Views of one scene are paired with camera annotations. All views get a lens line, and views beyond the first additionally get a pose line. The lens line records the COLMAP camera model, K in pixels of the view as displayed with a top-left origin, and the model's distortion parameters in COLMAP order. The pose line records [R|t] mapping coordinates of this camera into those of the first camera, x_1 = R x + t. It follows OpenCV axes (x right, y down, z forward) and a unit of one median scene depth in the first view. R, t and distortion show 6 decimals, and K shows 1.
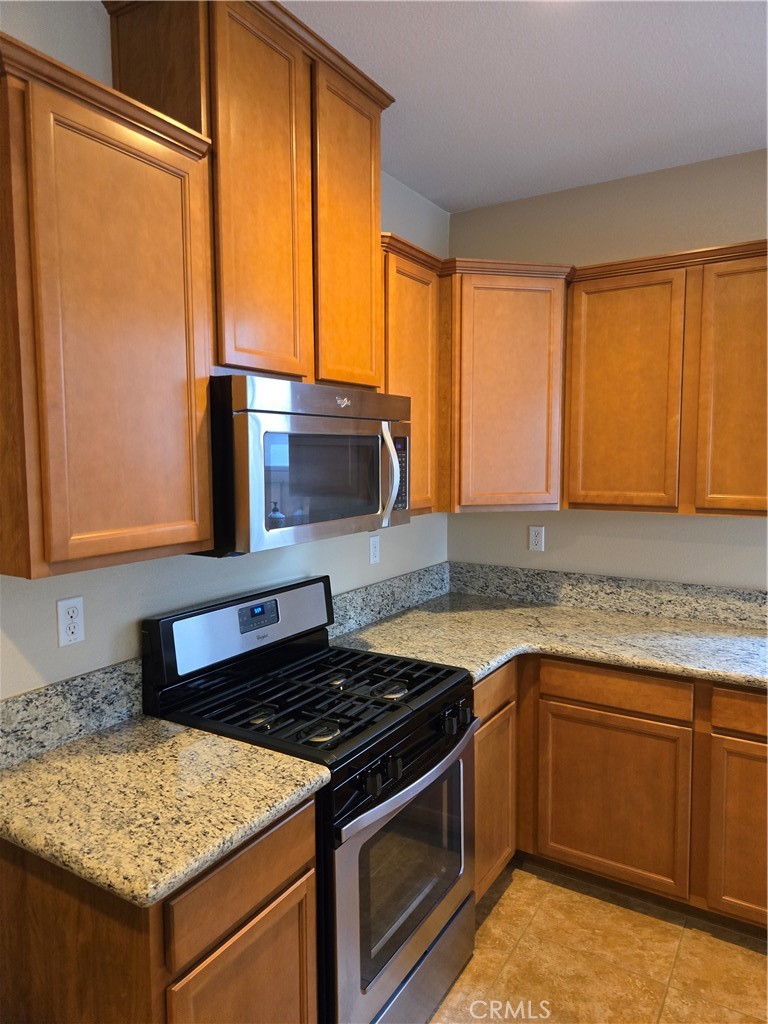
lens RADIAL K [[685.8, 0, 384.6], [0, 685.8, 505.5], [0, 0, 1]] dist [0.050414, -0.042247]
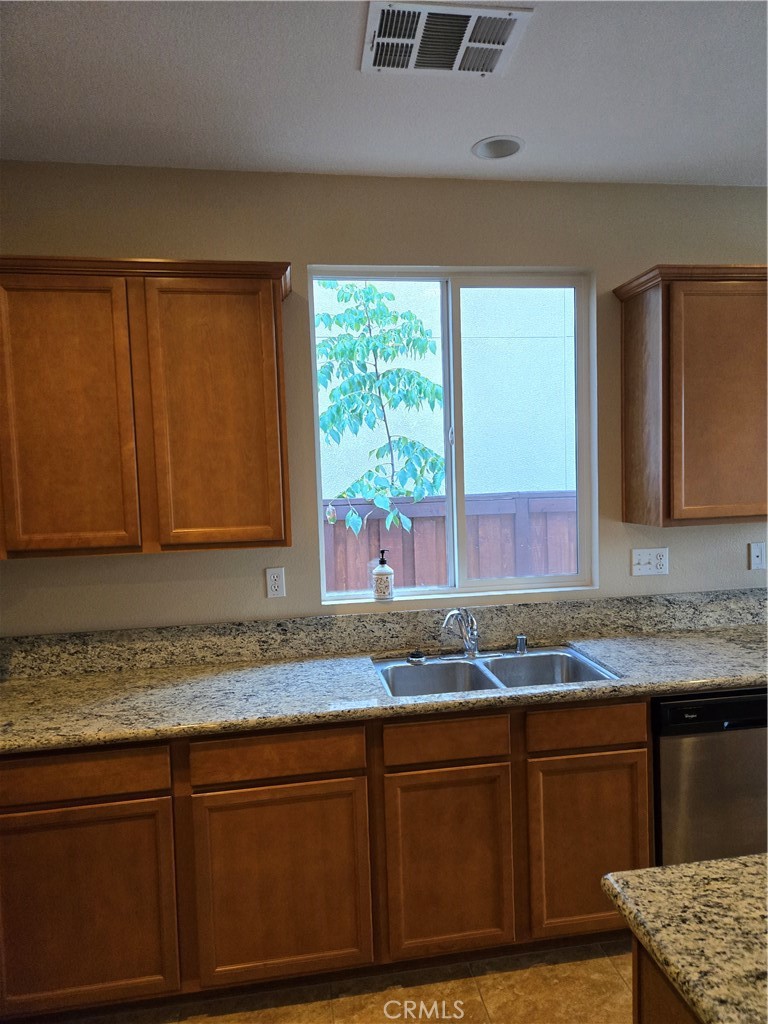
lens RADIAL K [[690.8, 0, 409.9], [0, 690.8, 510.8], [0, 0, 1]] dist [0.008336, 0.000177]
pose [[0.741337, -0.056319, 0.668766, 0.090290], [0.077681, 0.996976, -0.002153, -0.014239], [-0.666622, 0.053546, 0.743470, 0.109583]]
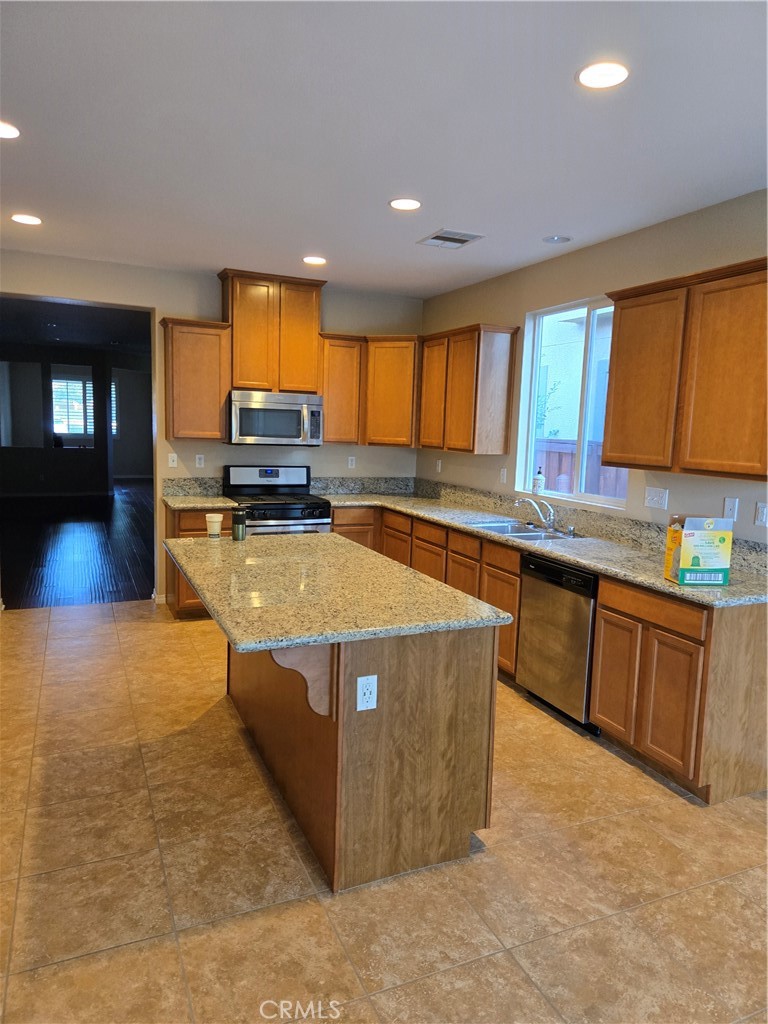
lens RADIAL K [[695.0, 0, 384.0], [0, 695.0, 512.0], [0, 0, 1]] dist [0.152643, -0.000635]
pose [[0.829891, 0.104415, -0.548068, 1.536075], [-0.080578, 0.994464, 0.067447, 0.073448], [0.552076, -0.011811, 0.833710, -0.969369]]
